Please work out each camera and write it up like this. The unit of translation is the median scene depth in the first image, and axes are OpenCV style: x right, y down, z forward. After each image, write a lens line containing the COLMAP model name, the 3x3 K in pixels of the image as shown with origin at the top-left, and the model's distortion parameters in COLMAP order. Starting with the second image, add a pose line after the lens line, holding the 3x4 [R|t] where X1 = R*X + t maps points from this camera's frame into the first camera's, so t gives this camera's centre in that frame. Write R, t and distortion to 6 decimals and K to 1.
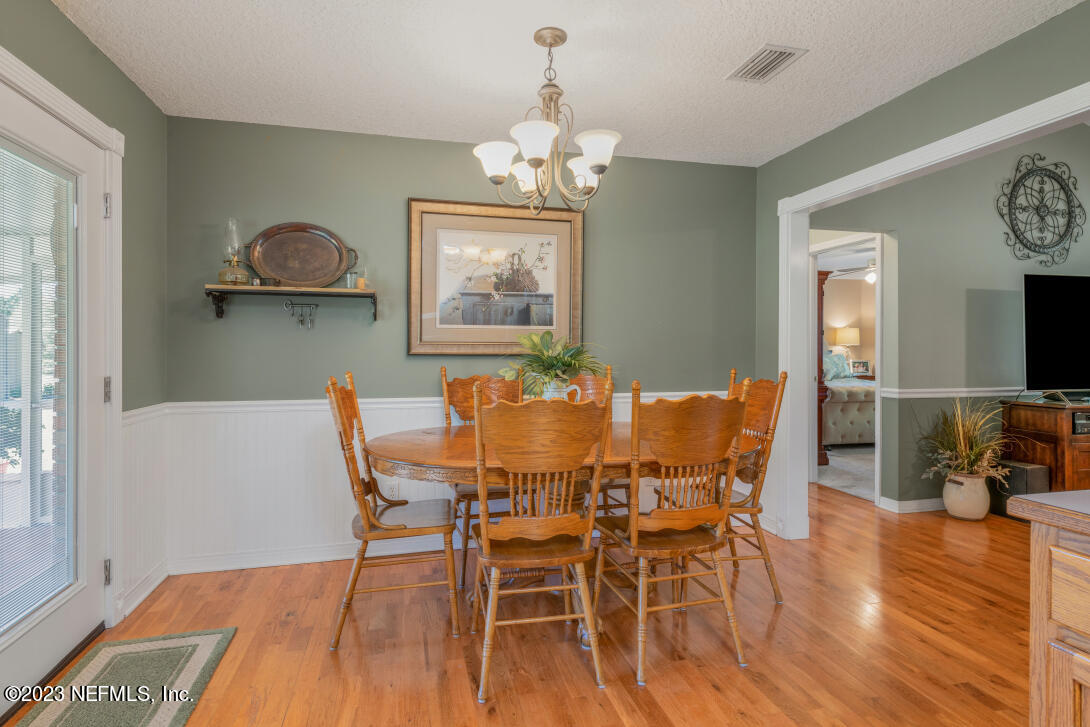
lens RADIAL K [[561.8, 0, 543.4], [0, 561.8, 349.4], [0, 0, 1]] dist [0.001518, 0.000162]
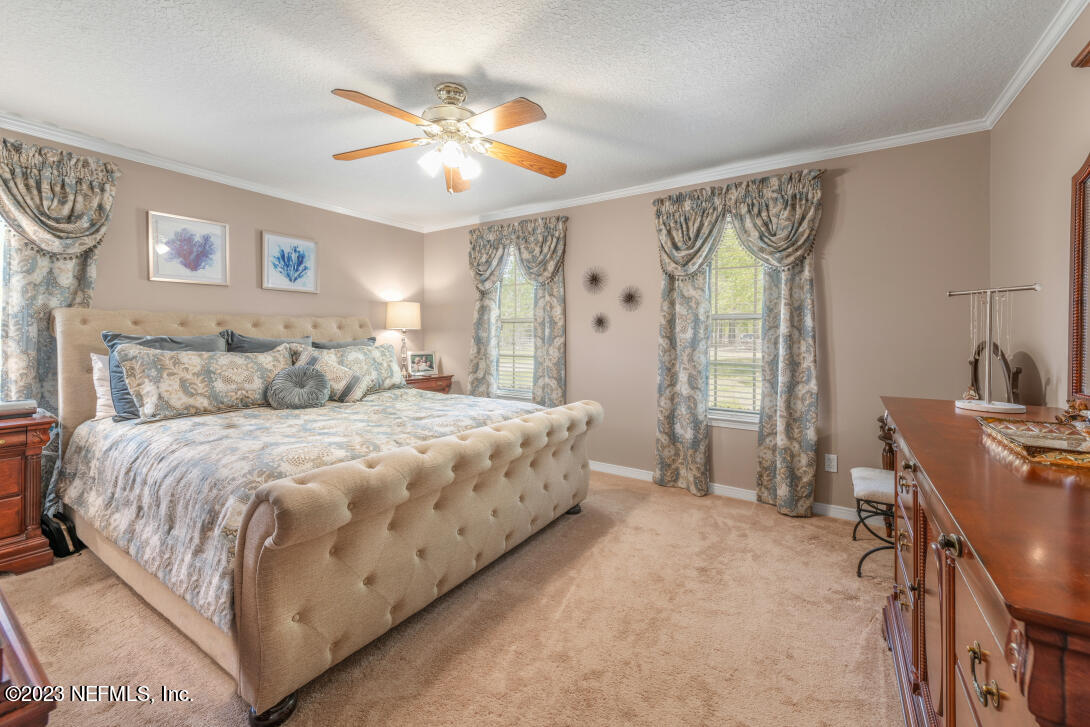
lens RADIAL K [[448.6, 0, 540.1], [0, 448.6, 340.9], [0, 0, 1]] dist [0.000535, 0.000130]
pose [[0.736020, -0.010076, 0.676885, 0.607546], [-0.000189, 0.999886, 0.015089, -0.003399], [-0.676960, -0.011233, 0.735934, 1.019648]]
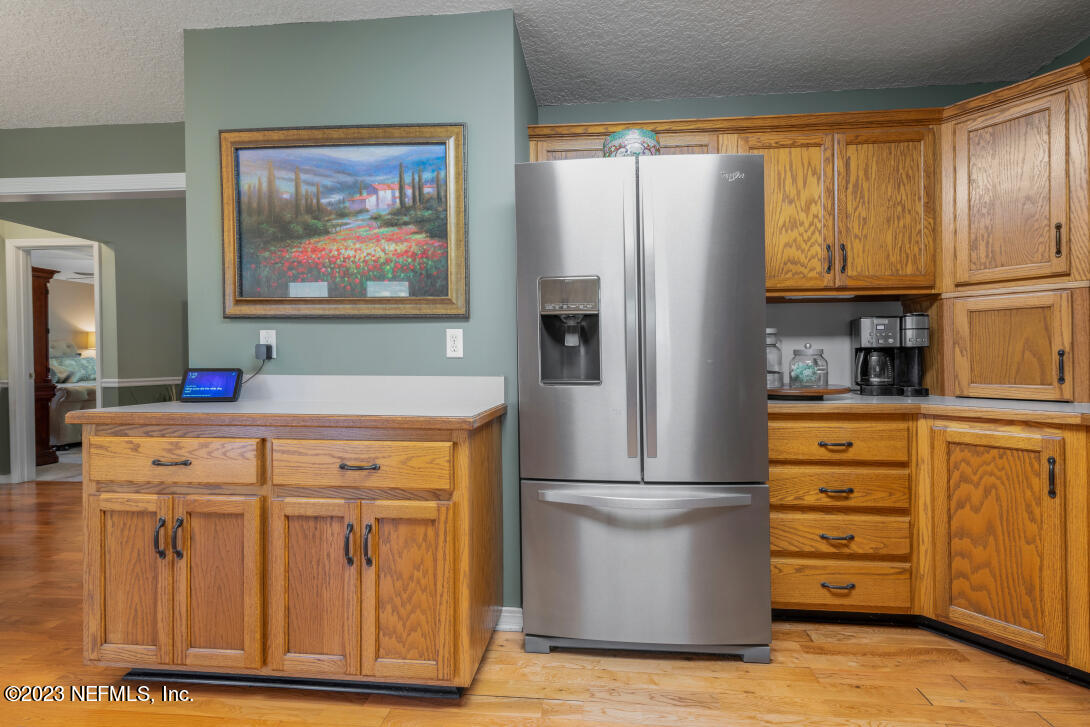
lens RADIAL K [[462.1, 0, 550.3], [0, 462.1, 361.2], [0, 0, 1]] dist [0.004648, 0.000128]
pose [[0.329091, -0.004132, 0.944289, 0.009728], [-0.000962, 0.999988, 0.004711, 0.020110], [-0.944298, -0.002459, 0.329083, -0.123224]]
